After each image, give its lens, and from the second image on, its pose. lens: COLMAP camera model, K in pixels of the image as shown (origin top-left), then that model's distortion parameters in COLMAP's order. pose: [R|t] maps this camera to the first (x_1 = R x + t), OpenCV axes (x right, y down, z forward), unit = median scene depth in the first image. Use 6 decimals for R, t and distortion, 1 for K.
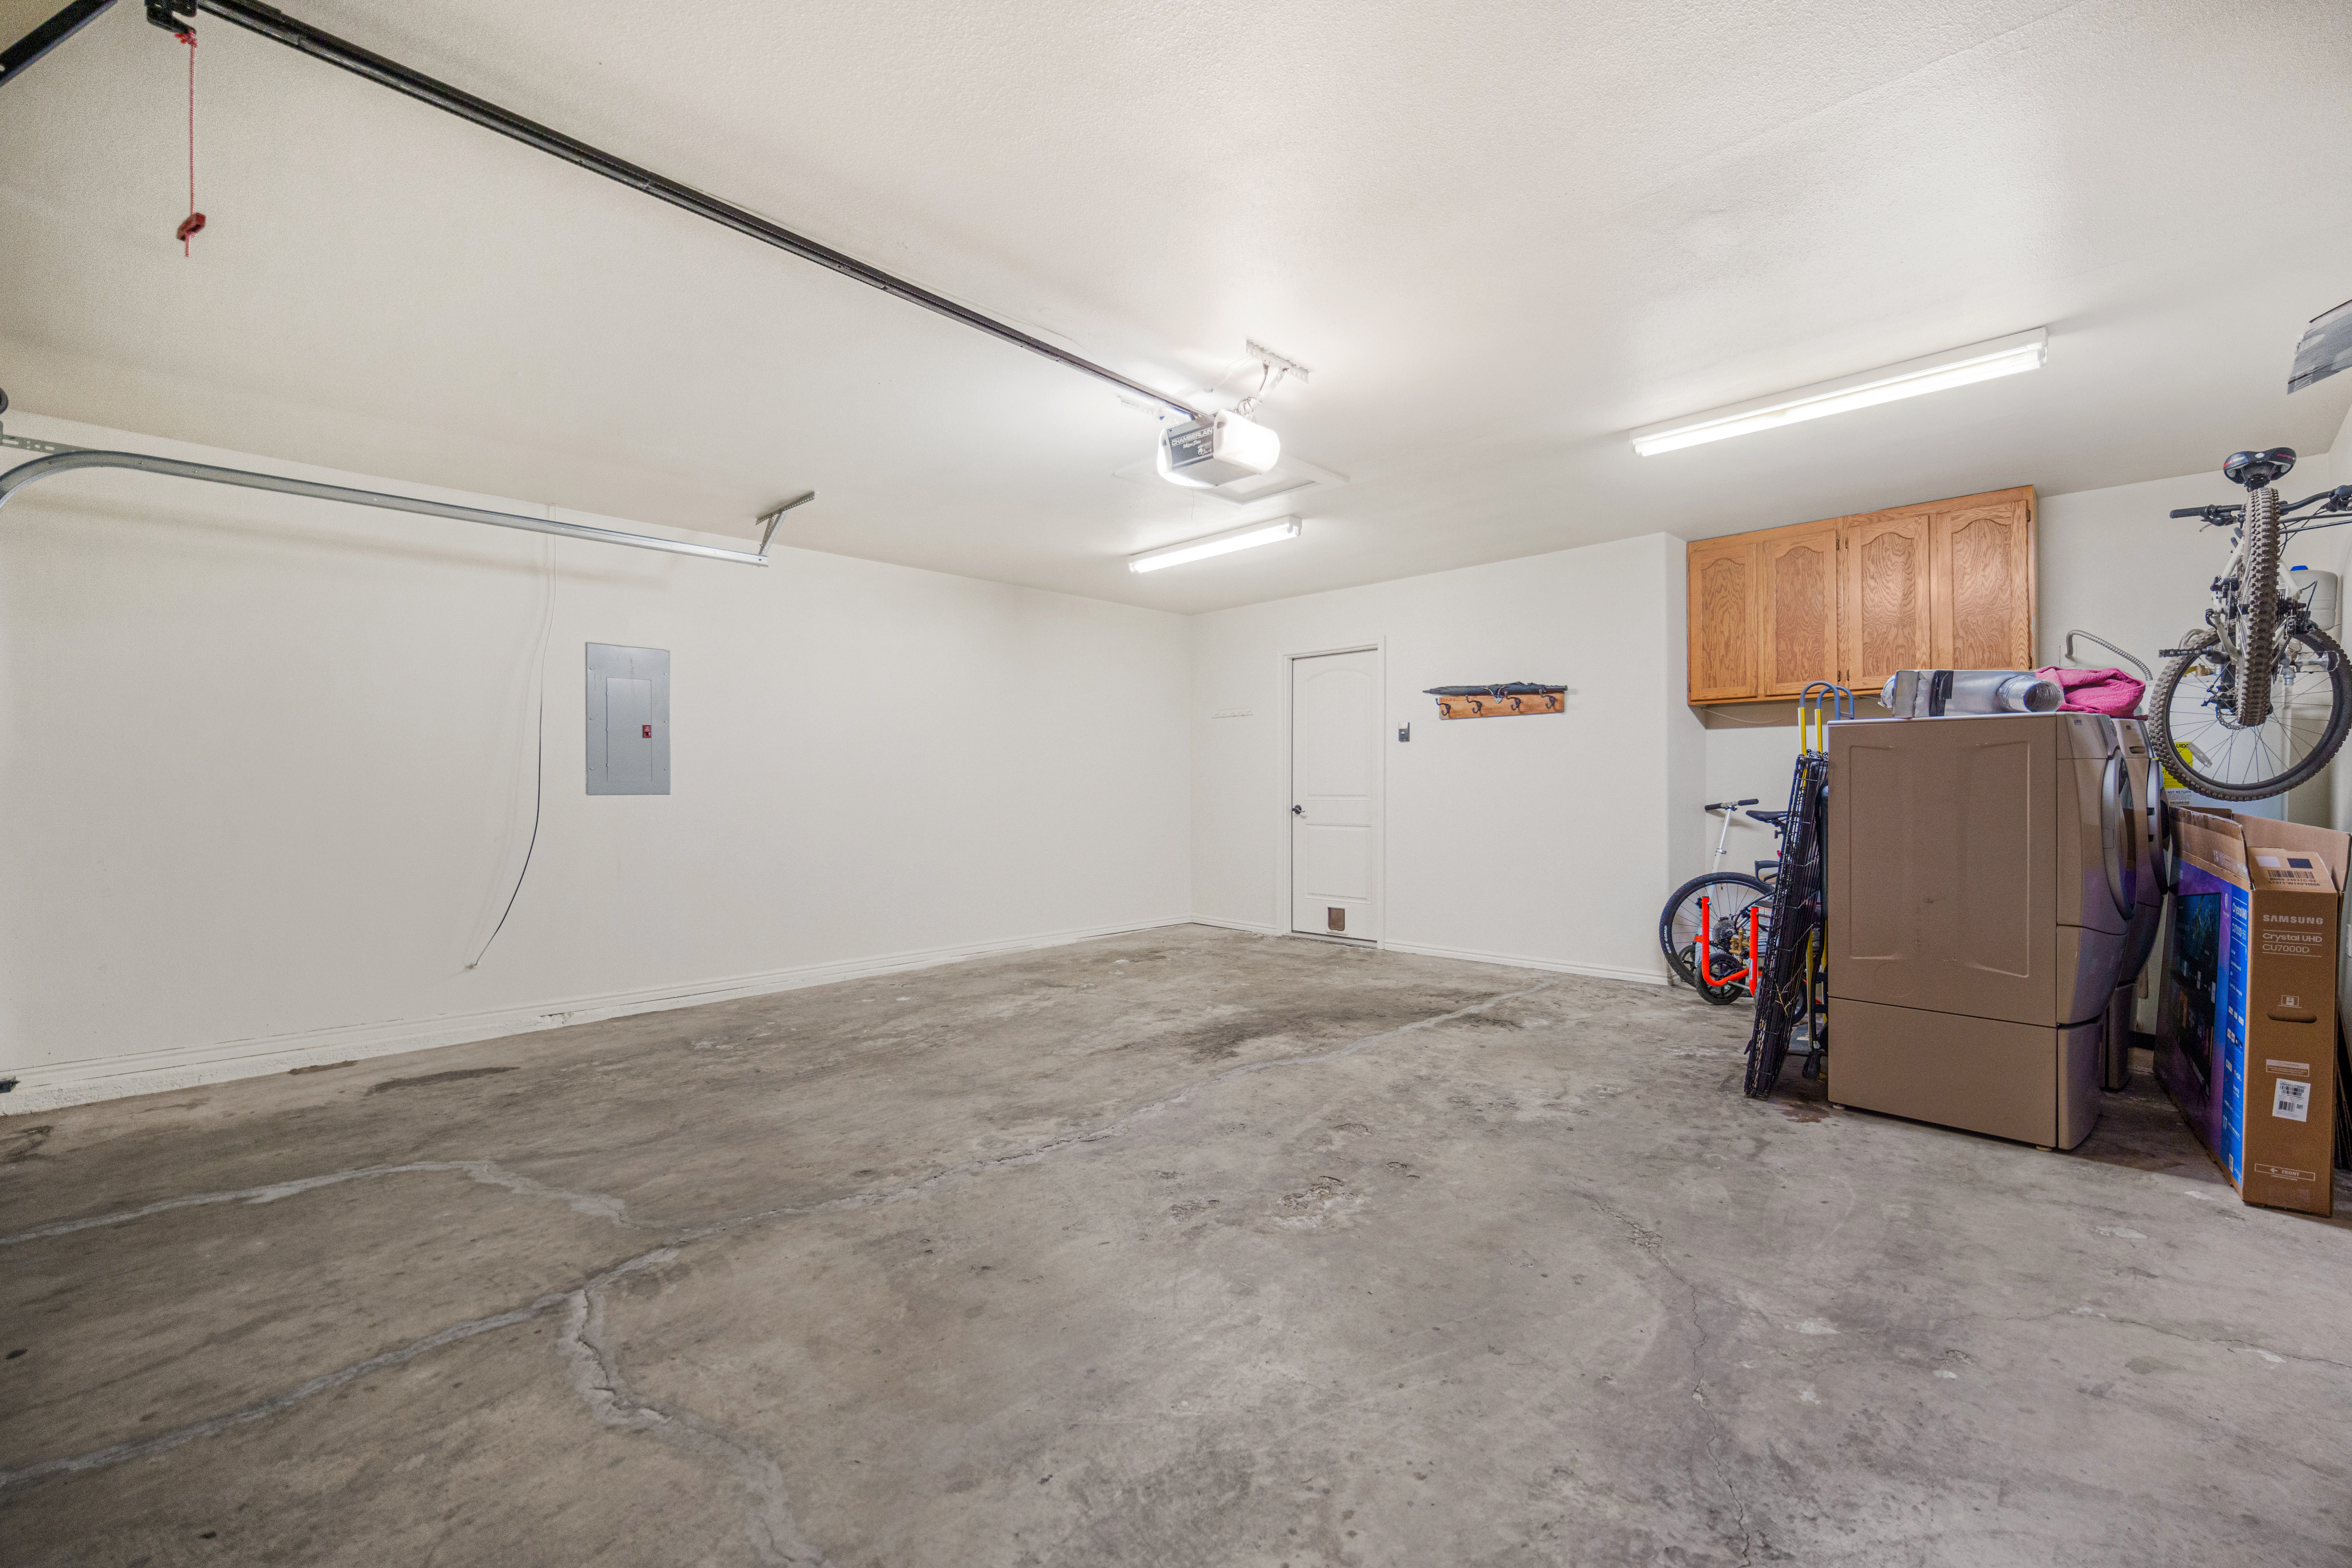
lens RADIAL K [[1000.2, 0, 1171.5], [0, 1000.2, 780.5], [0, 0, 1]] dist [0.000134, 0.000005]
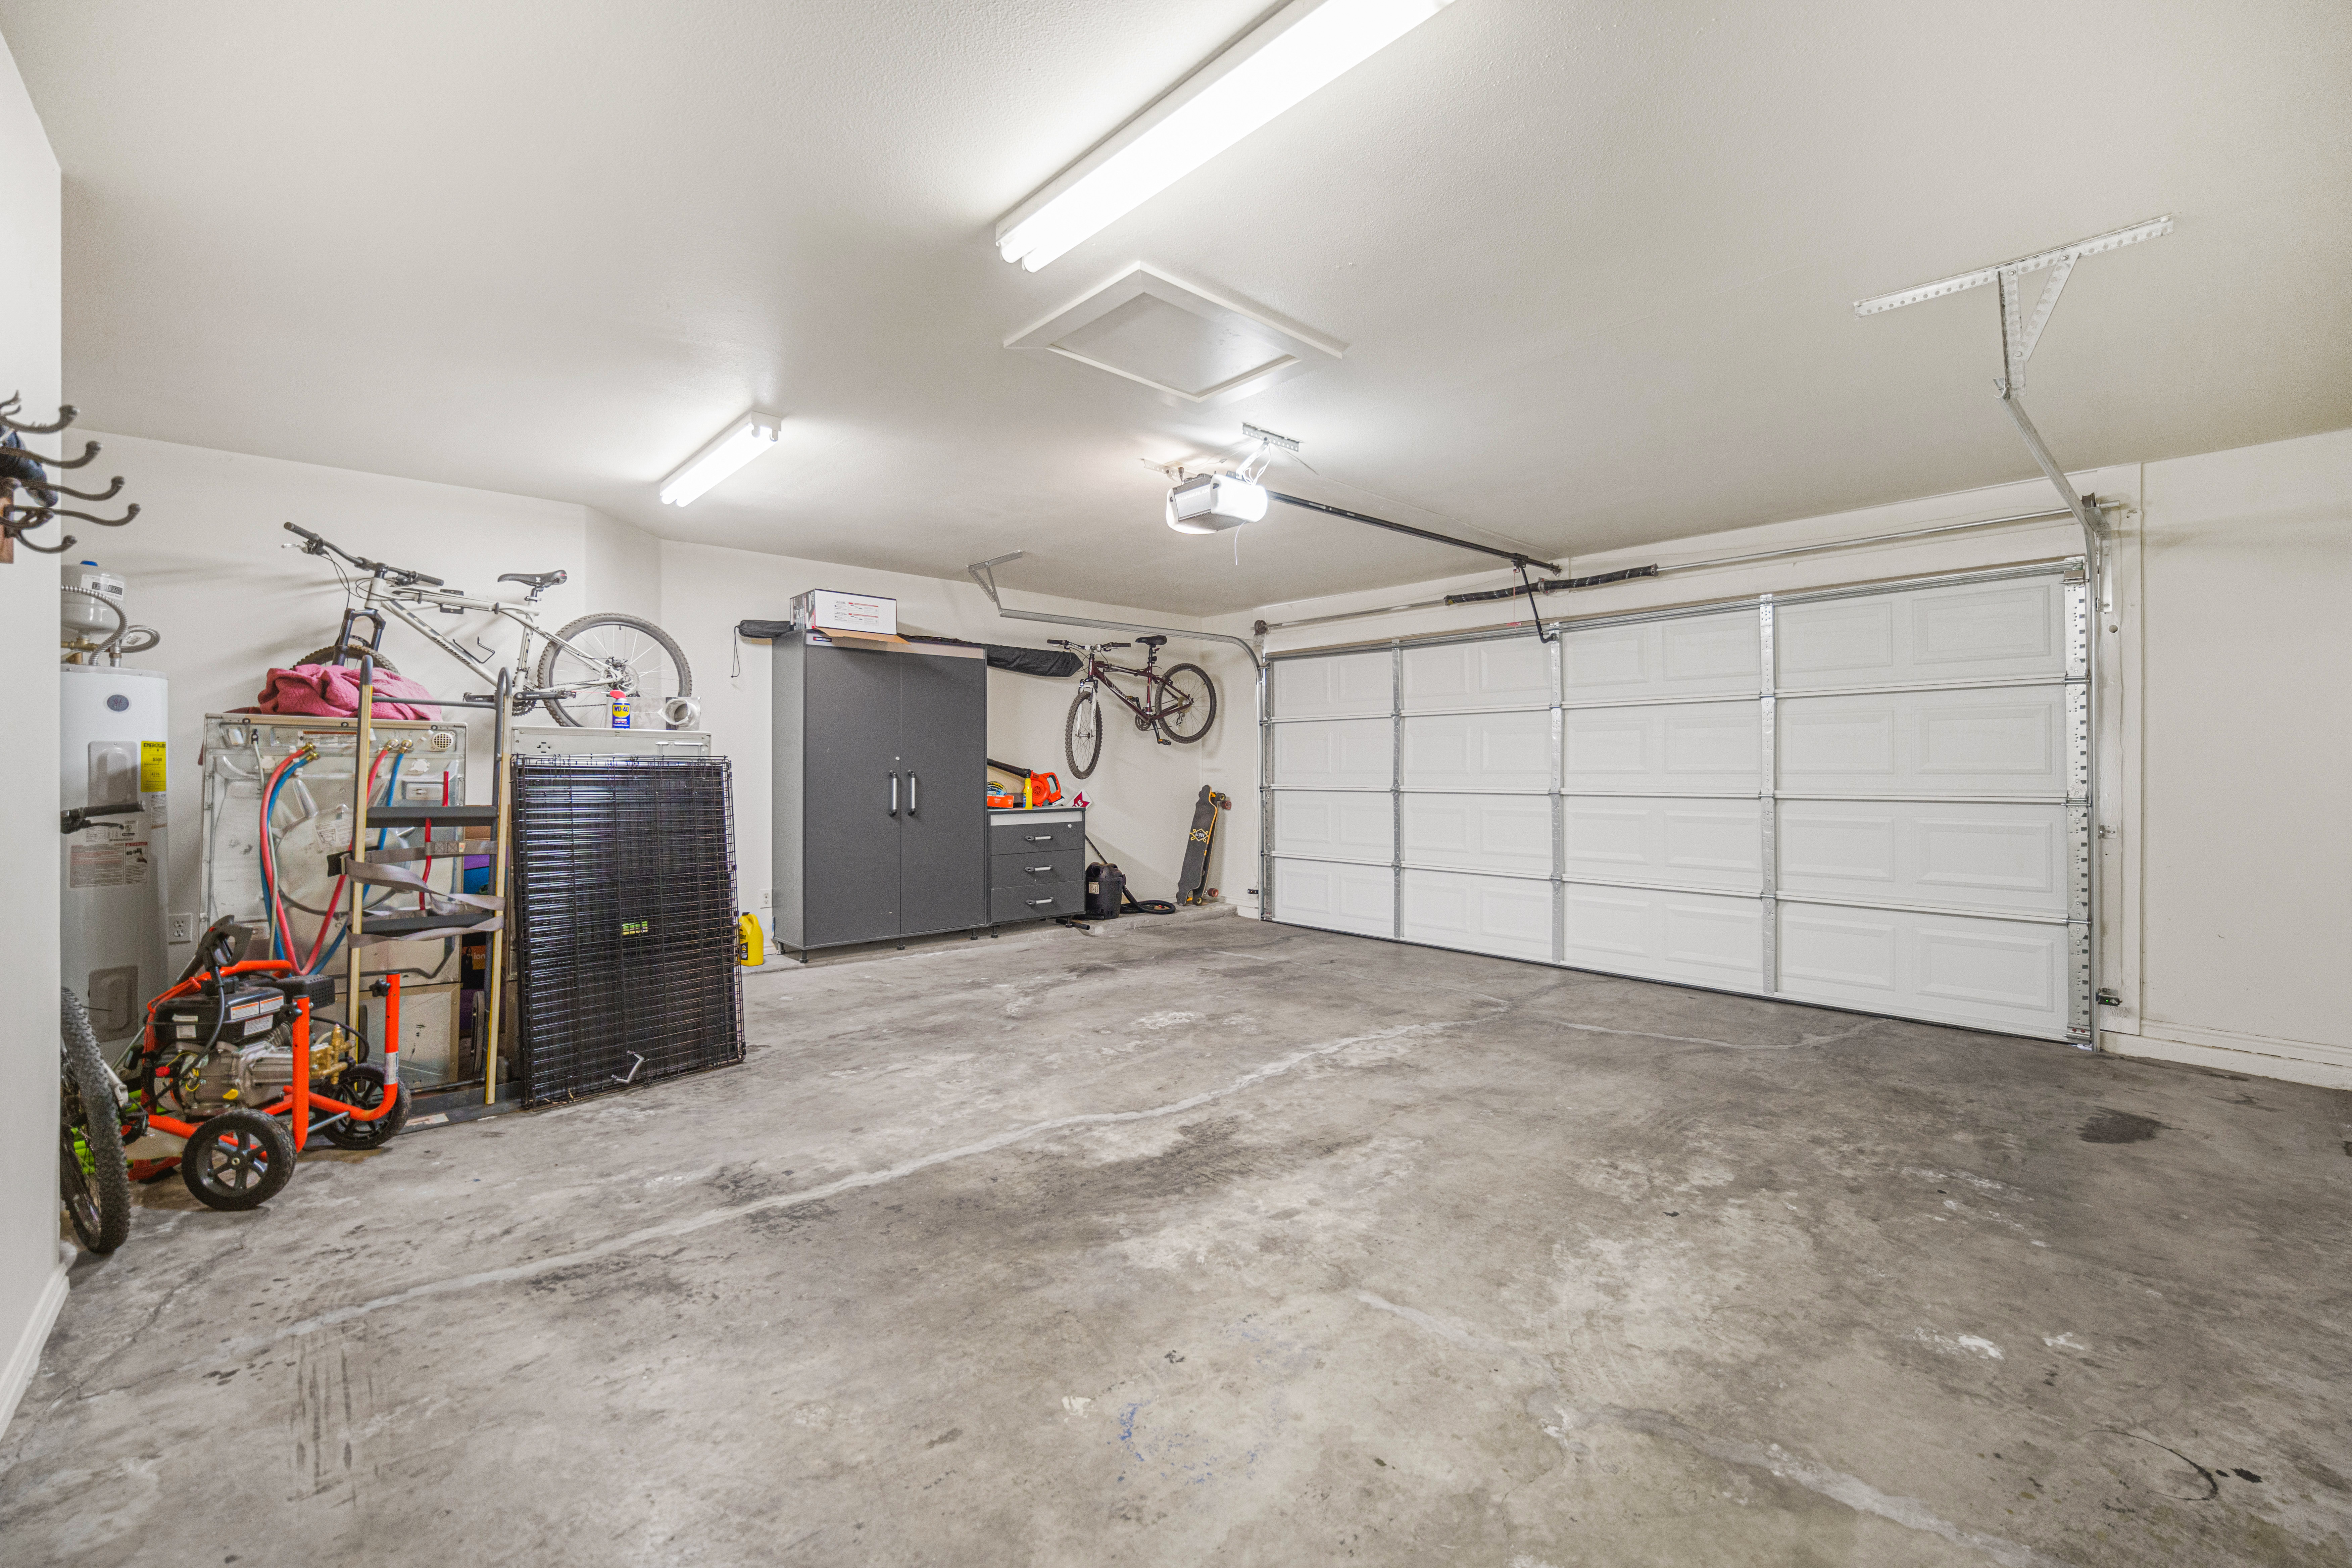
lens RADIAL K [[1000.2, 0, 1181.2], [0, 1000.2, 773.8], [0, 0, 1]] dist [0.000134, 0.000005]
pose [[-0.999269, 0.002543, 0.038139, 0.035838], [0.002485, 0.999996, -0.001578, -0.004739], [-0.038143, -0.001482, -0.999271, 1.867600]]
